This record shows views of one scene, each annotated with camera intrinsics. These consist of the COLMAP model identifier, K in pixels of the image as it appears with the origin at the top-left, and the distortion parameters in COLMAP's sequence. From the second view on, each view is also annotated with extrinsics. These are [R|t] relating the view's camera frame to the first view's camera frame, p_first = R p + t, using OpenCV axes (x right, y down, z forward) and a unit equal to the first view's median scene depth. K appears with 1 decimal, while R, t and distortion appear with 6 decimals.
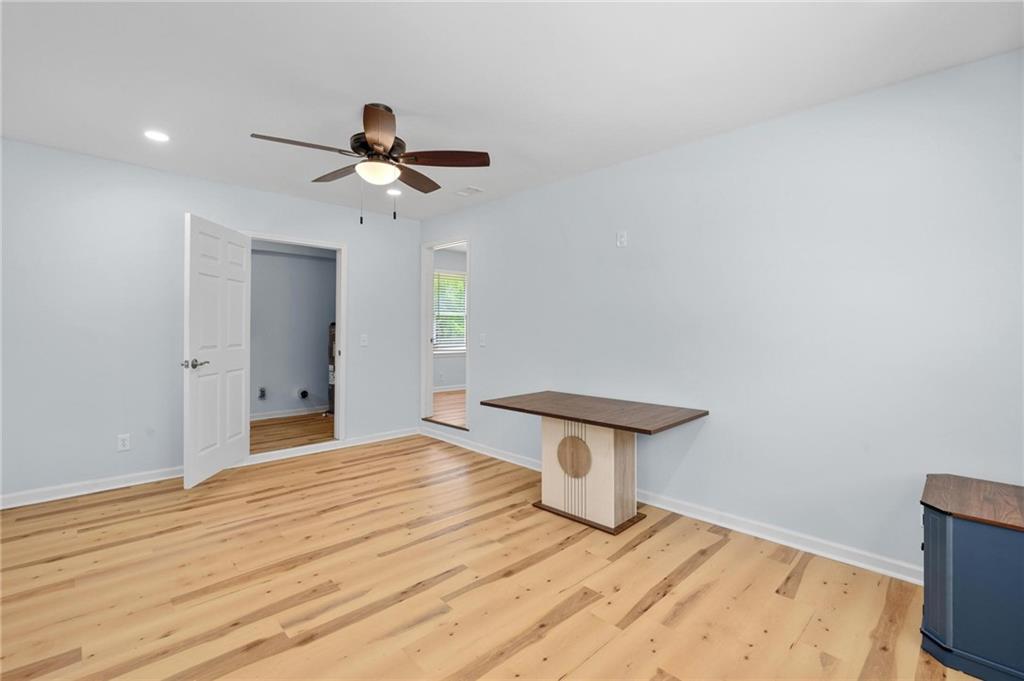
lens RADIAL K [[458.3, 0, 512.0], [0, 458.3, 340.5], [0, 0, 1]] dist [0.045316, -0.000122]
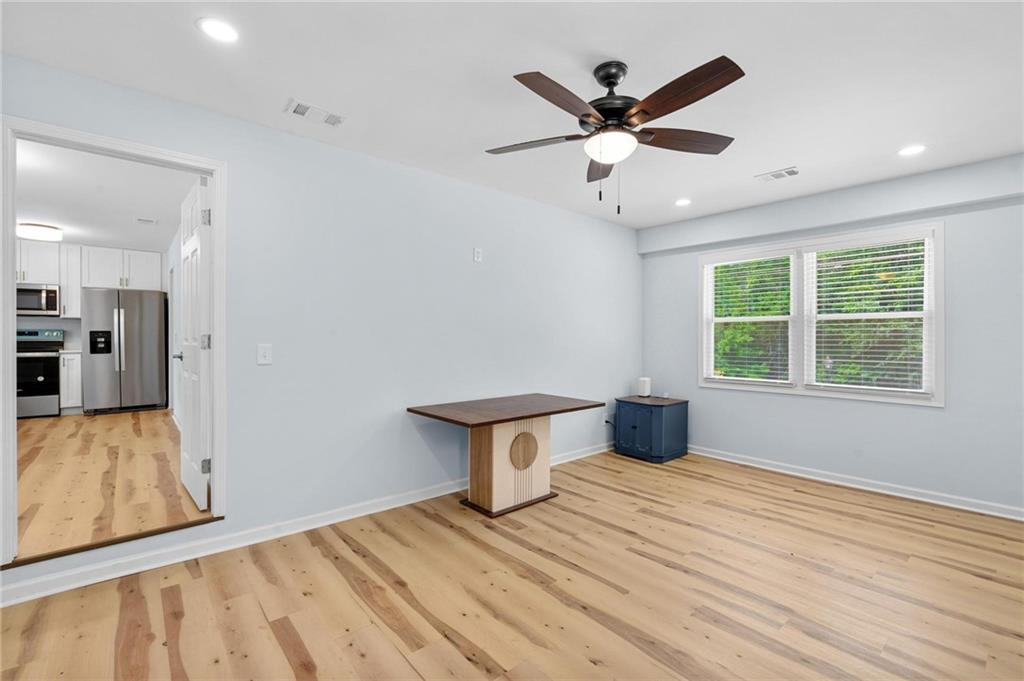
lens RADIAL K [[457.9, 0, 512.0], [0, 457.9, 340.5], [0, 0, 1]] dist [0.010297, -0.000376]
pose [[0.028258, -0.000795, 0.999600, -0.993608], [0.007673, 0.999970, 0.000578, -0.014308], [-0.999571, 0.007653, 0.028263, 1.014859]]
